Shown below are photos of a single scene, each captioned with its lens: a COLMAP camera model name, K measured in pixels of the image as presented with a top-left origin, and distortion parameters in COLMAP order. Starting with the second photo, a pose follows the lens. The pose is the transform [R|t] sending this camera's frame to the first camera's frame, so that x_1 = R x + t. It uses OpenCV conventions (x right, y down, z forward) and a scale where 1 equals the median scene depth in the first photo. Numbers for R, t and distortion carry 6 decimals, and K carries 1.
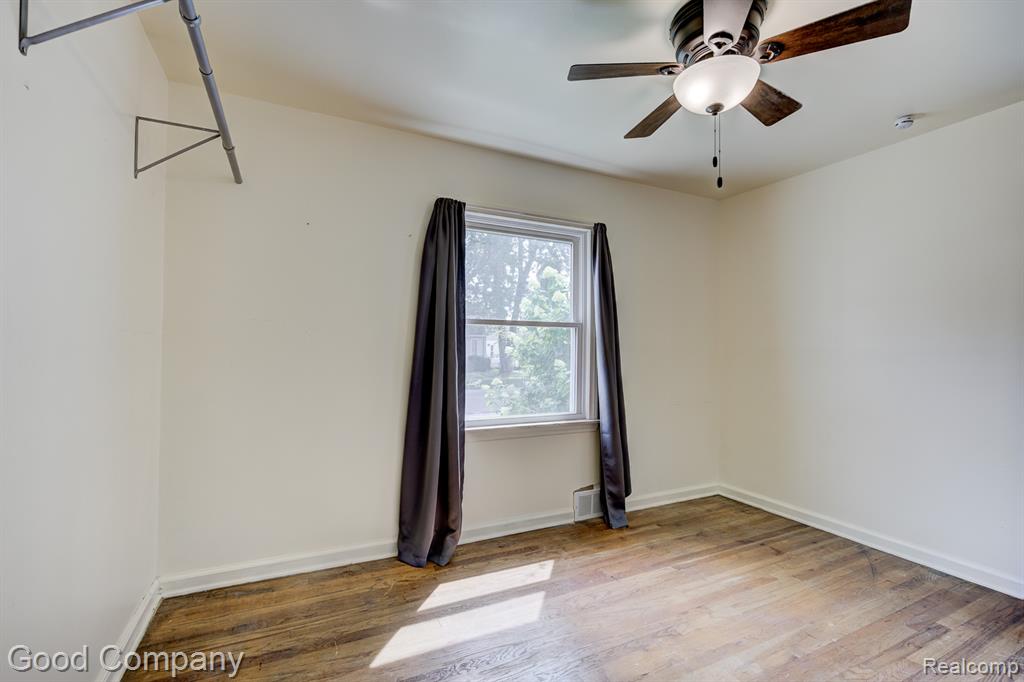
lens RADIAL K [[462.7, 0, 511.9], [0, 462.7, 343.4], [0, 0, 1]] dist [-0.016372, 0.001829]
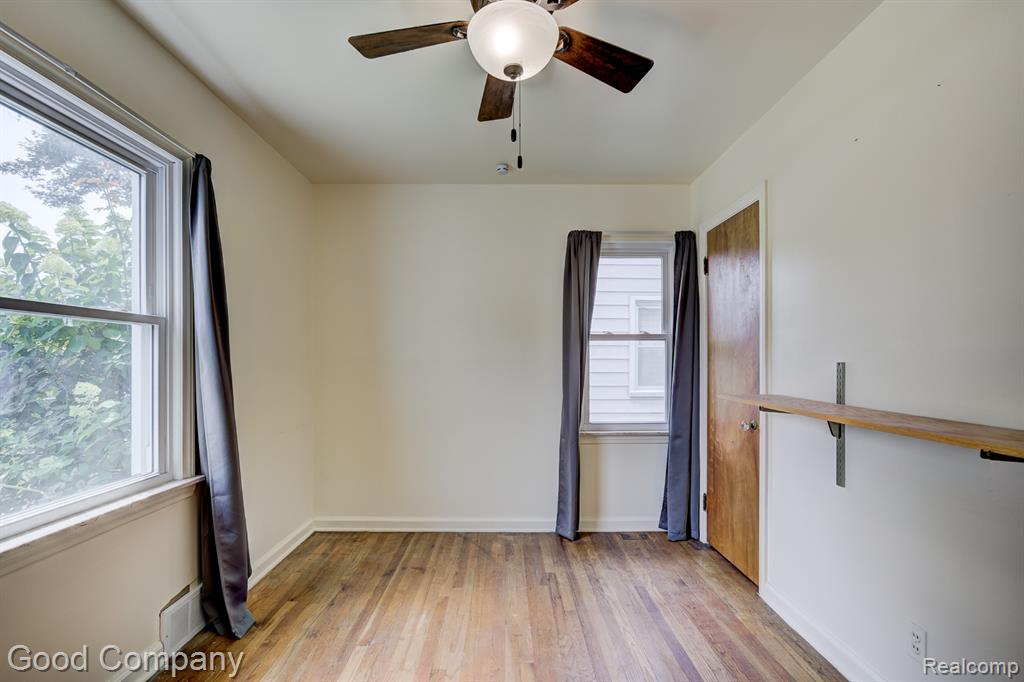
lens RADIAL K [[462.7, 0, 506.4], [0, 462.7, 362.0], [0, 0, 1]] dist [-0.016372, 0.001829]
pose [[0.432268, -0.012673, 0.901656, -0.210530], [-0.001859, 0.999887, 0.014944, 0.003104], [-0.901743, -0.008136, 0.432195, 0.419359]]
